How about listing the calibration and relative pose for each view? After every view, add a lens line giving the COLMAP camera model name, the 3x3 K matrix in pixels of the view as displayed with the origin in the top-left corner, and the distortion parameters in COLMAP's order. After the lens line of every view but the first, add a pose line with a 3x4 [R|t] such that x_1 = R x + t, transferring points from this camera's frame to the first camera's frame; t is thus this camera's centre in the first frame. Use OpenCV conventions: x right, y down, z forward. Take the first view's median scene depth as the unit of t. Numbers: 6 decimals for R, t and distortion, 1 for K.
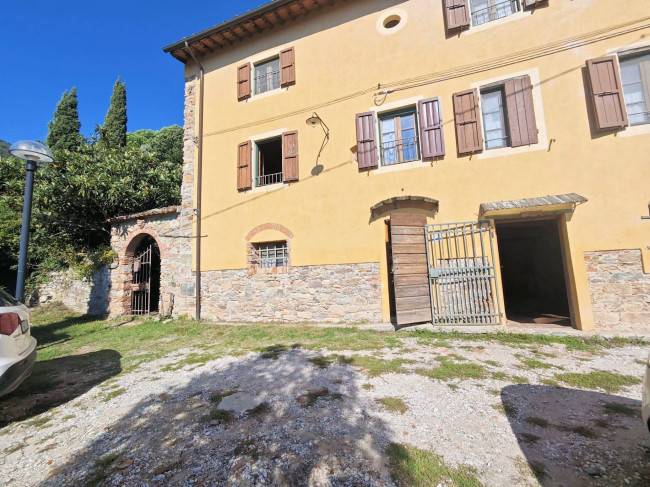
lens RADIAL K [[274.0, 0, 325.0], [0, 274.0, 243.5], [0, 0, 1]] dist [-0.015258, 0.009635]
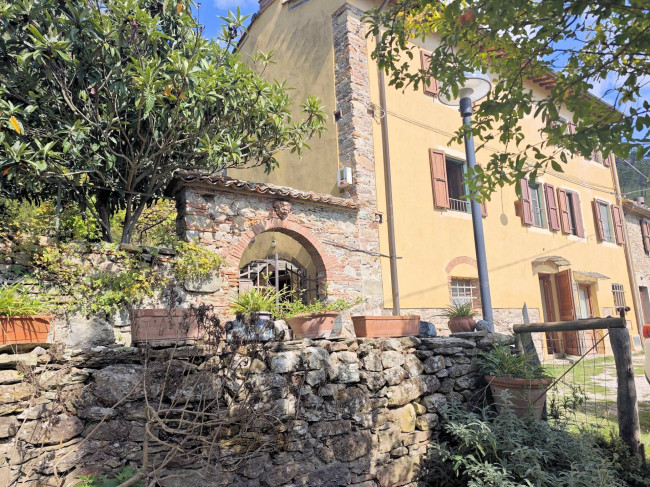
lens RADIAL K [[461.7, 0, 325.0], [0, 461.7, 243.5], [0, 0, 1]] dist [0.004551, 0.000307]
pose [[0.542935, 0.165712, 0.823263, -1.334296], [-0.085419, 0.986150, -0.142166, 0.105482], [-0.835419, 0.006865, 0.549570, 0.456232]]
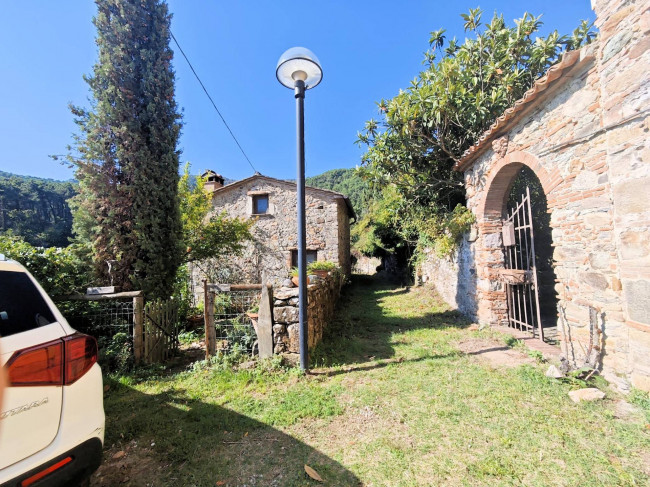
lens RADIAL K [[274.0, 0, 325.0], [0, 274.0, 243.5], [0, 0, 1]] dist [-0.015258, 0.009635]
pose [[0.253564, -0.035003, -0.966685, -0.291903], [0.127342, 0.991856, -0.002512, 0.057883], [0.958900, -0.122463, 0.255956, 0.555617]]
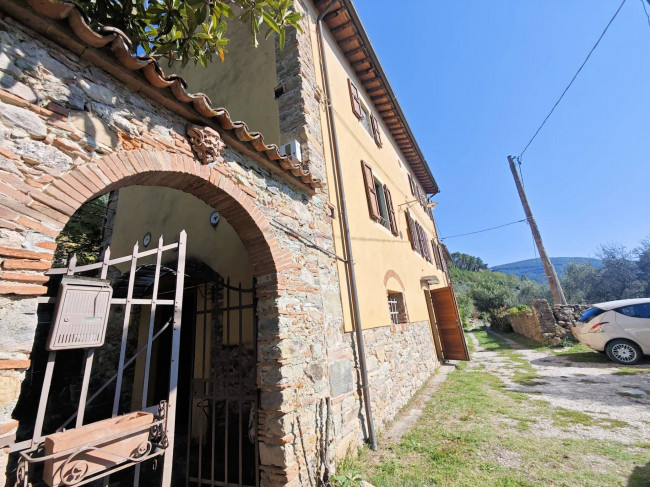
lens RADIAL K [[265.5, 0, 313.8], [0, 265.5, 240.3], [0, 0, 1]] dist [-0.016026, -0.000482]
pose [[0.222551, 0.309917, 0.924350, -0.853856], [-0.048981, 0.950485, -0.306887, 0.084565], [-0.973690, 0.023023, 0.226711, 0.844801]]
